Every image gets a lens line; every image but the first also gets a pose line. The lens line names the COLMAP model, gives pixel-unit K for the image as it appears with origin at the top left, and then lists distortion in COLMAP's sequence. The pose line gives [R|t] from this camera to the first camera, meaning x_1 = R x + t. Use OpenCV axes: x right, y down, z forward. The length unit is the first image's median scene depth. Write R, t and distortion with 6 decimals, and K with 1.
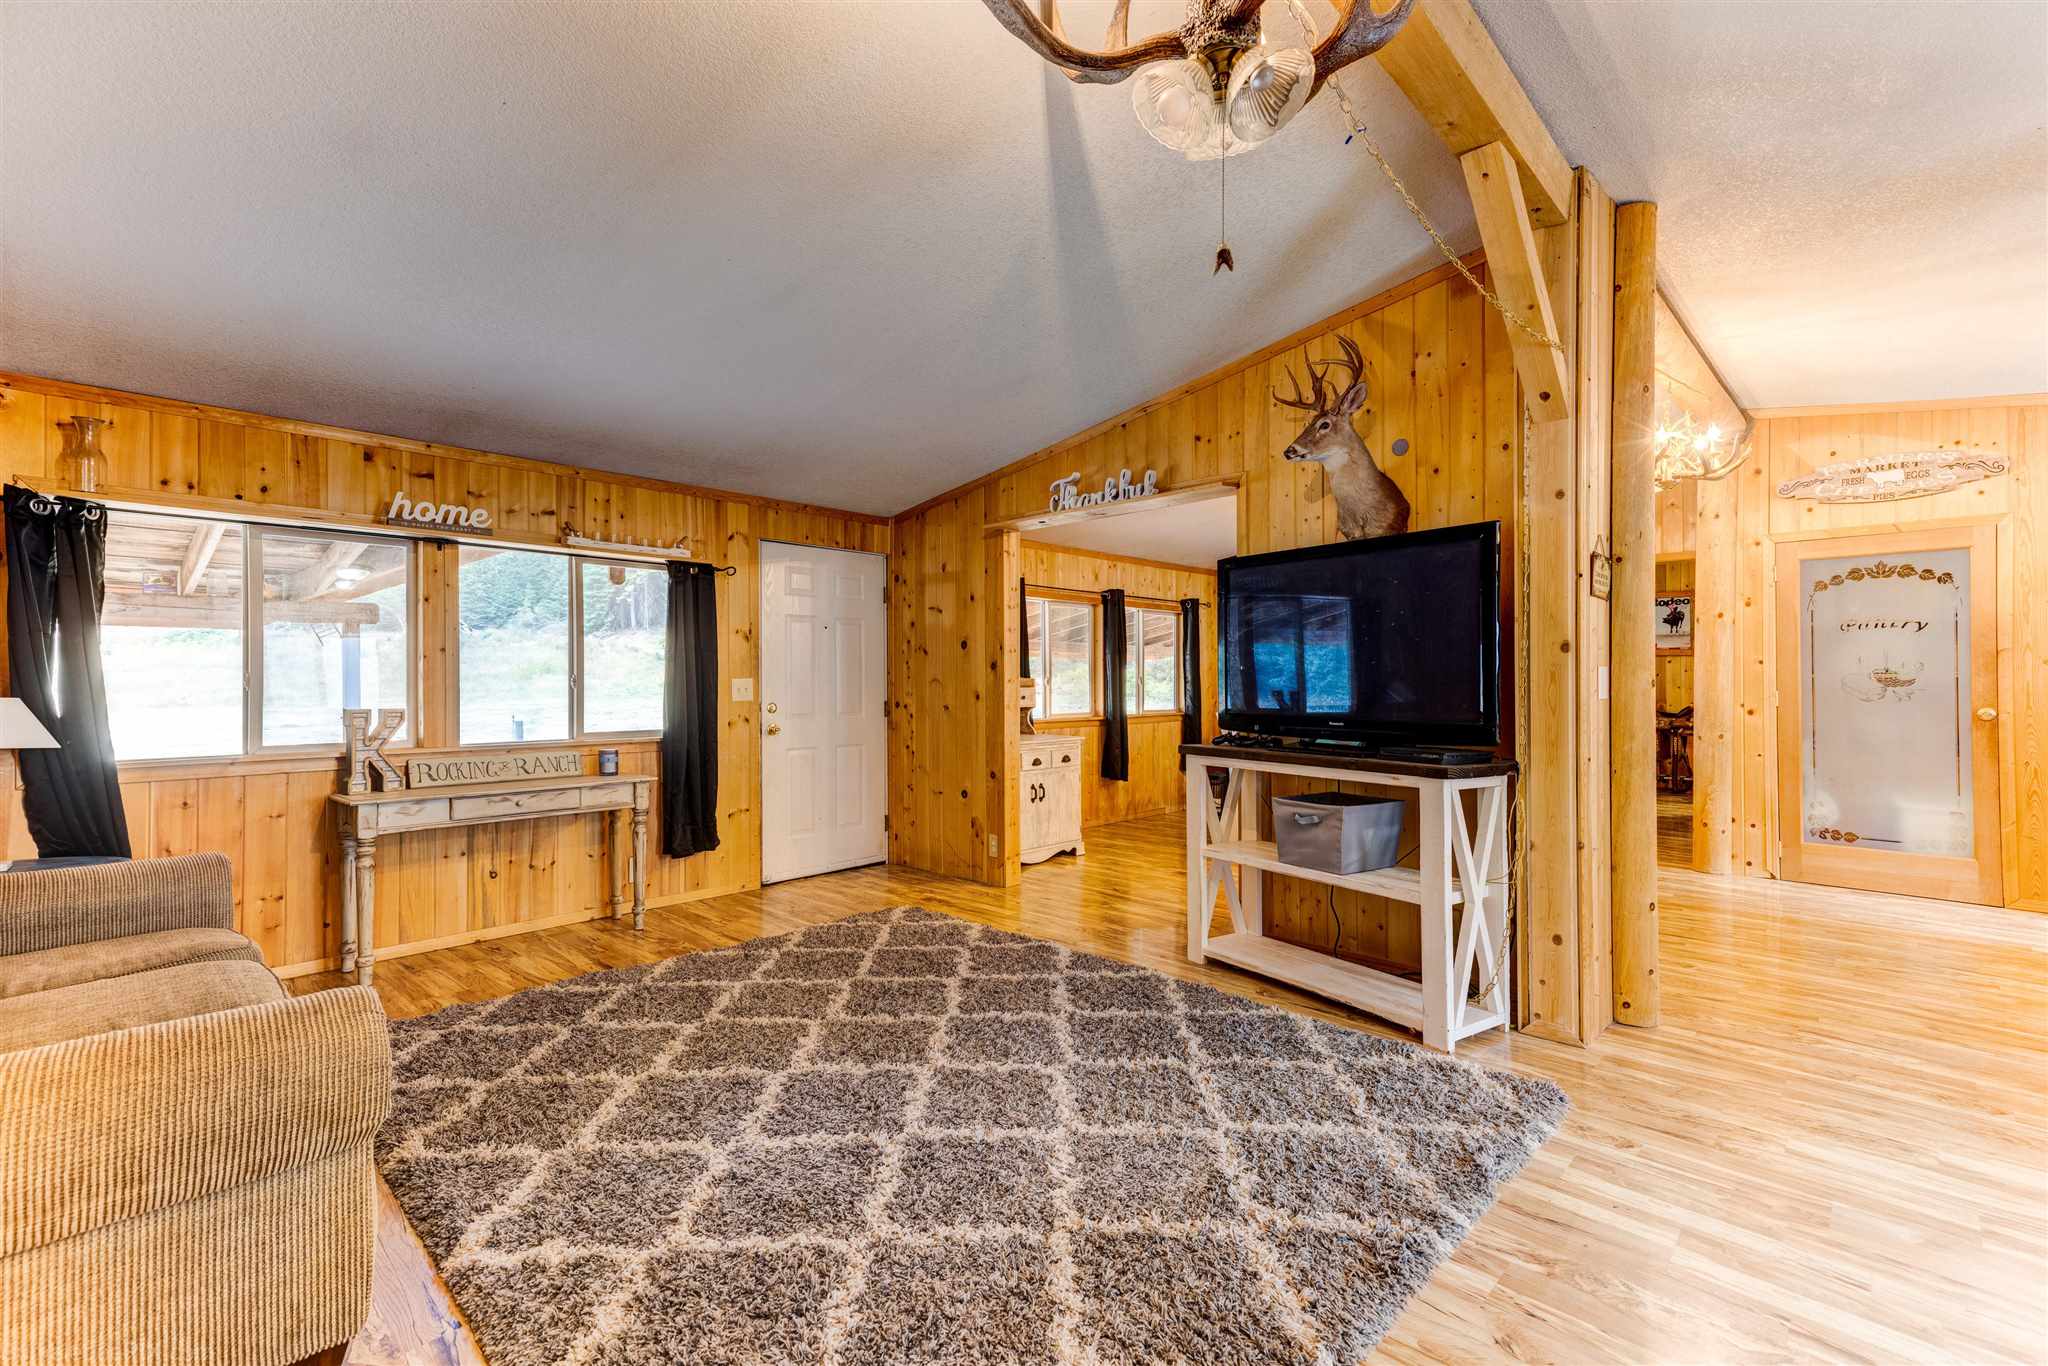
lens RADIAL K [[908.4, 0, 1017.4], [0, 908.4, 677.4], [0, 0, 1]] dist [0.028069, 0.000191]
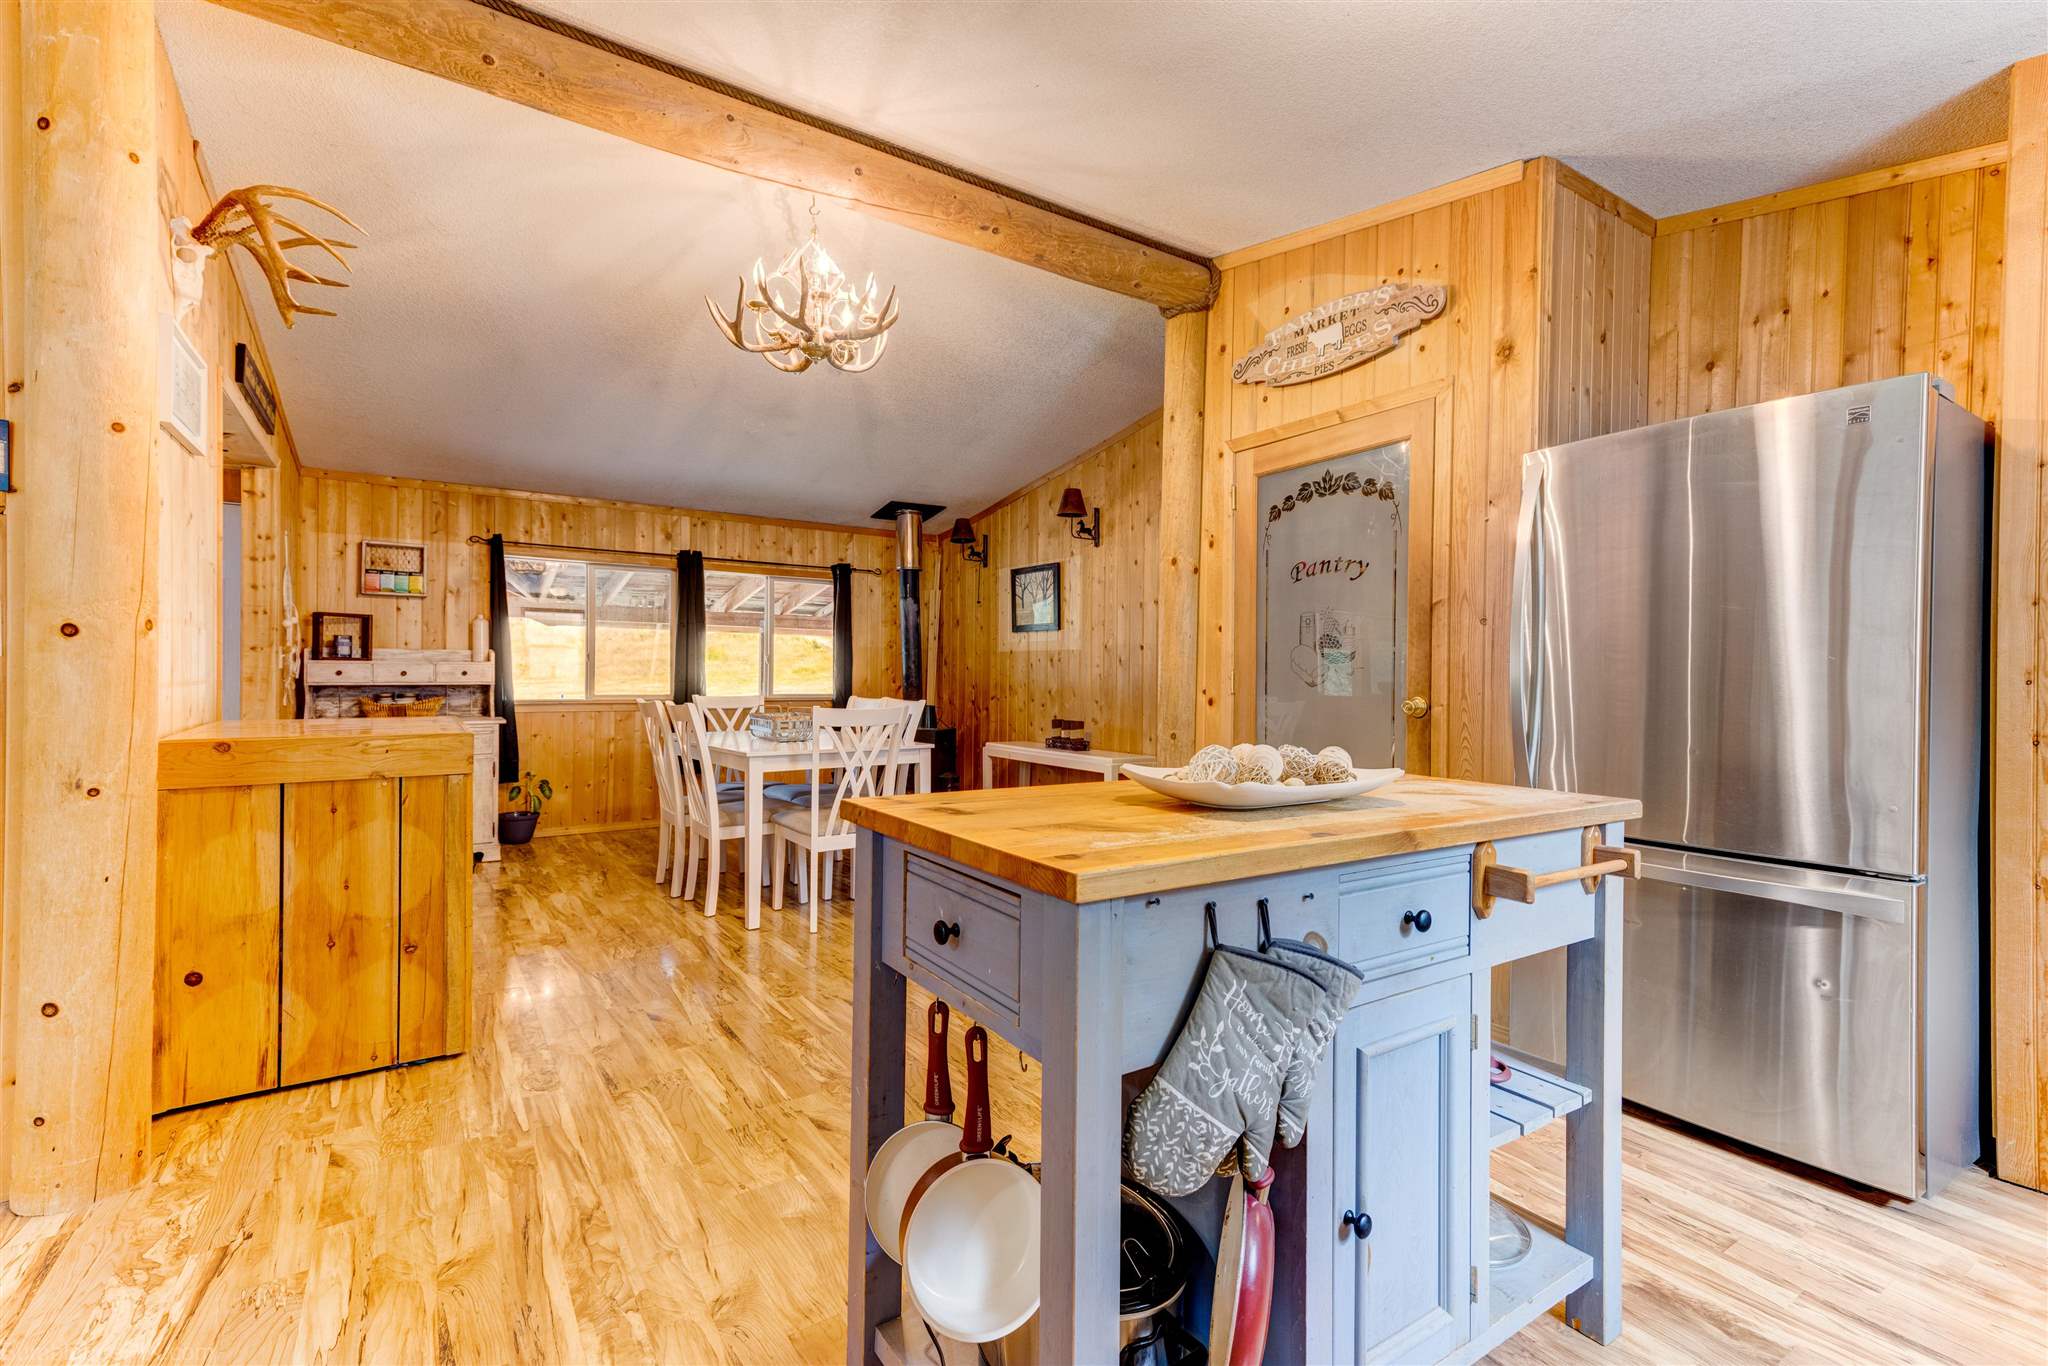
lens RADIAL K [[908.4, 0, 1021.0], [0, 908.4, 678.1], [0, 0, 1]] dist [0.028069, 0.000191]
pose [[0.975961, 0.012774, -0.217571, 0.910203], [-0.011443, 0.999907, 0.007378, 0.018818], [0.217645, -0.004711, 0.976017, 0.351947]]
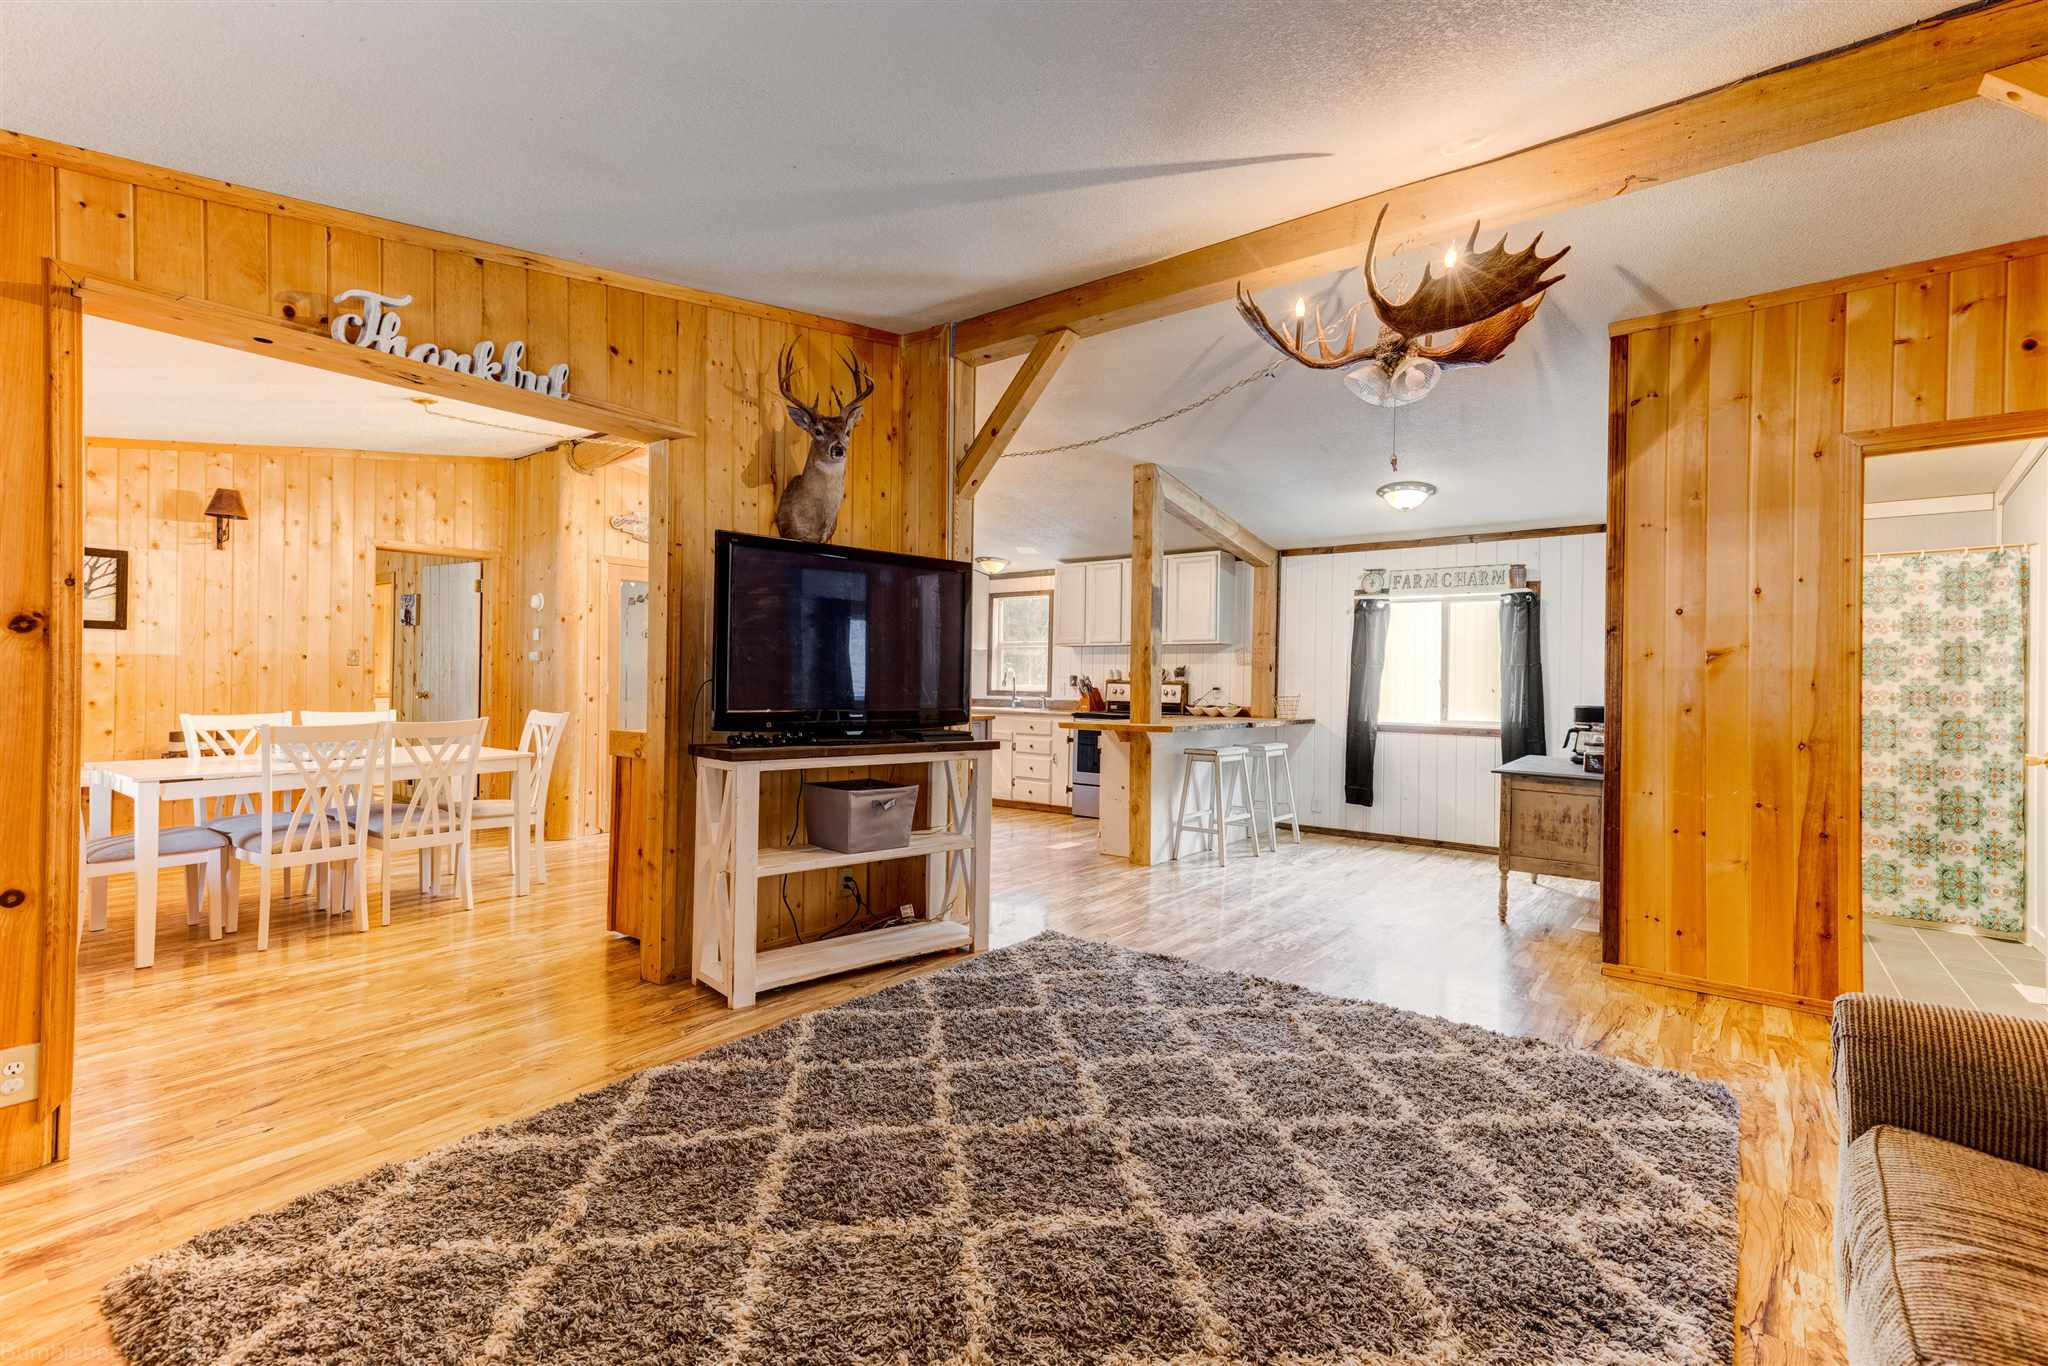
lens RADIAL K [[908.4, 0, 1023.1], [0, 908.4, 674.2], [0, 0, 1]] dist [0.028069, 0.000191]
pose [[-0.113520, 0.004770, 0.993524, -0.524244], [-0.016523, 0.999841, -0.006688, 0.003596], [-0.993398, -0.017175, -0.113423, 0.651920]]
